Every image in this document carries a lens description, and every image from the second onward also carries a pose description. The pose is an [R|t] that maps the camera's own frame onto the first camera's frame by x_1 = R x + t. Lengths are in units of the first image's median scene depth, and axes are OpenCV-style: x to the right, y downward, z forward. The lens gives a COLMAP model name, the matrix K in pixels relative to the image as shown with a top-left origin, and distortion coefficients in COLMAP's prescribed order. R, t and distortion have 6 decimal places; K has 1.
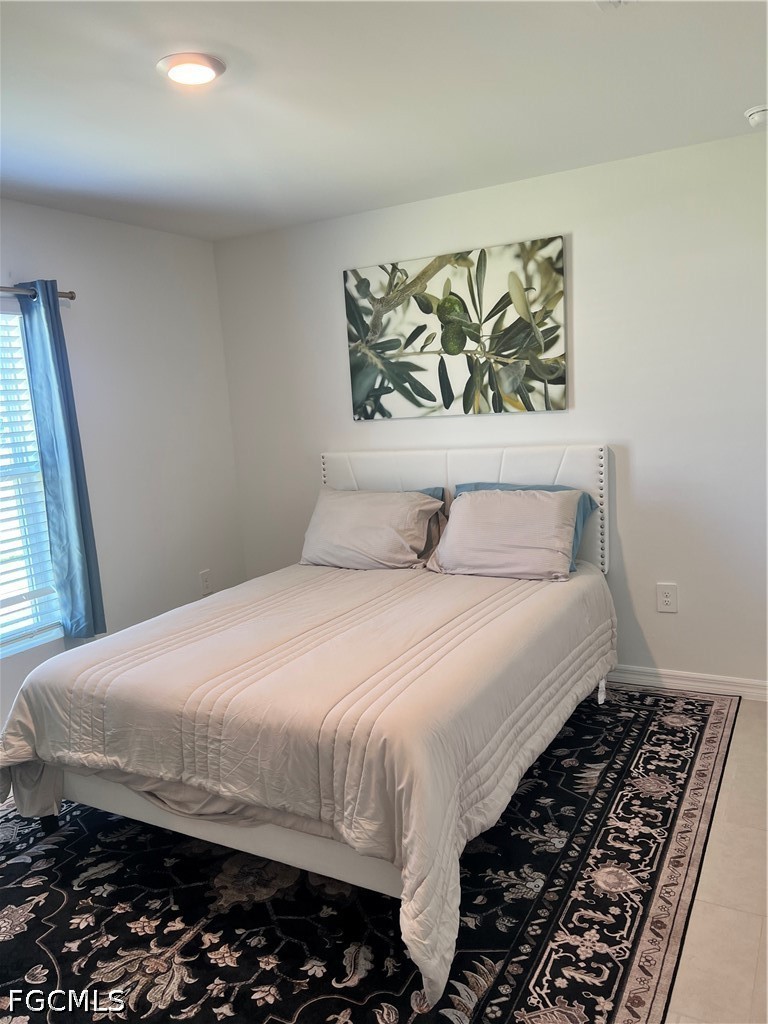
lens RADIAL K [[771.0, 0, 384.0], [0, 771.0, 512.0], [0, 0, 1]] dist [0.040718, -0.005646]
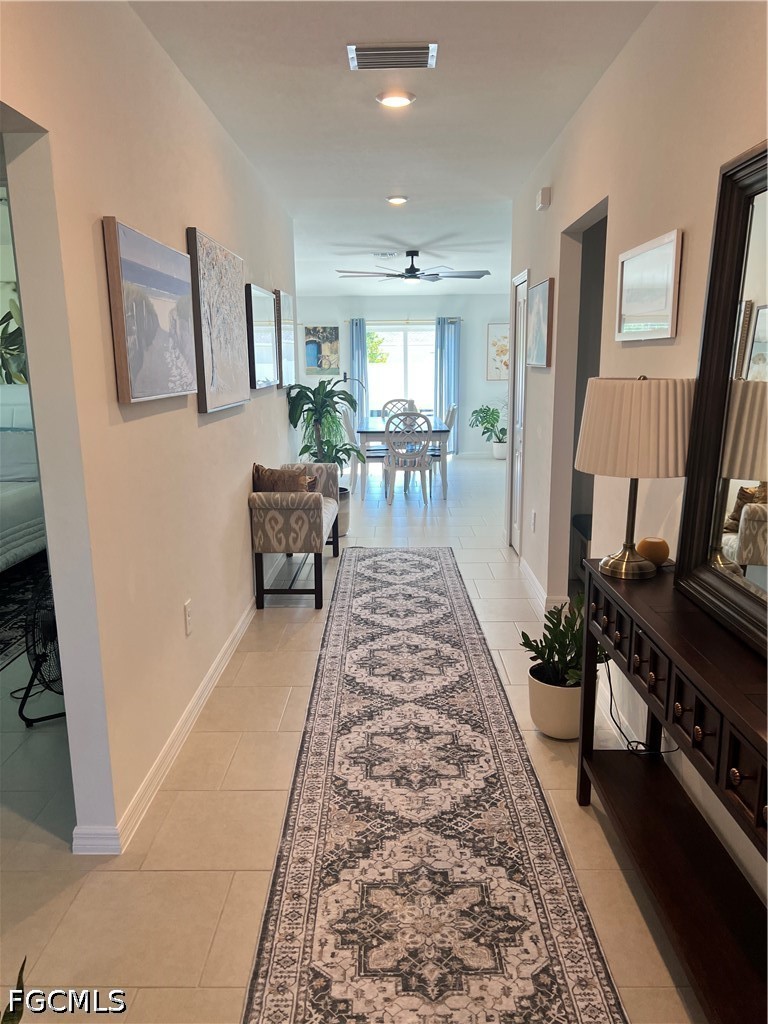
lens RADIAL K [[771.0, 0, 384.0], [0, 771.0, 512.0], [0, 0, 1]] dist [0.040718, -0.005646]
pose [[0.879407, -0.041771, 0.474235, 0.055641], [0.030623, 0.999044, 0.031211, 0.116958], [-0.475085, -0.012925, 0.879845, -0.849847]]
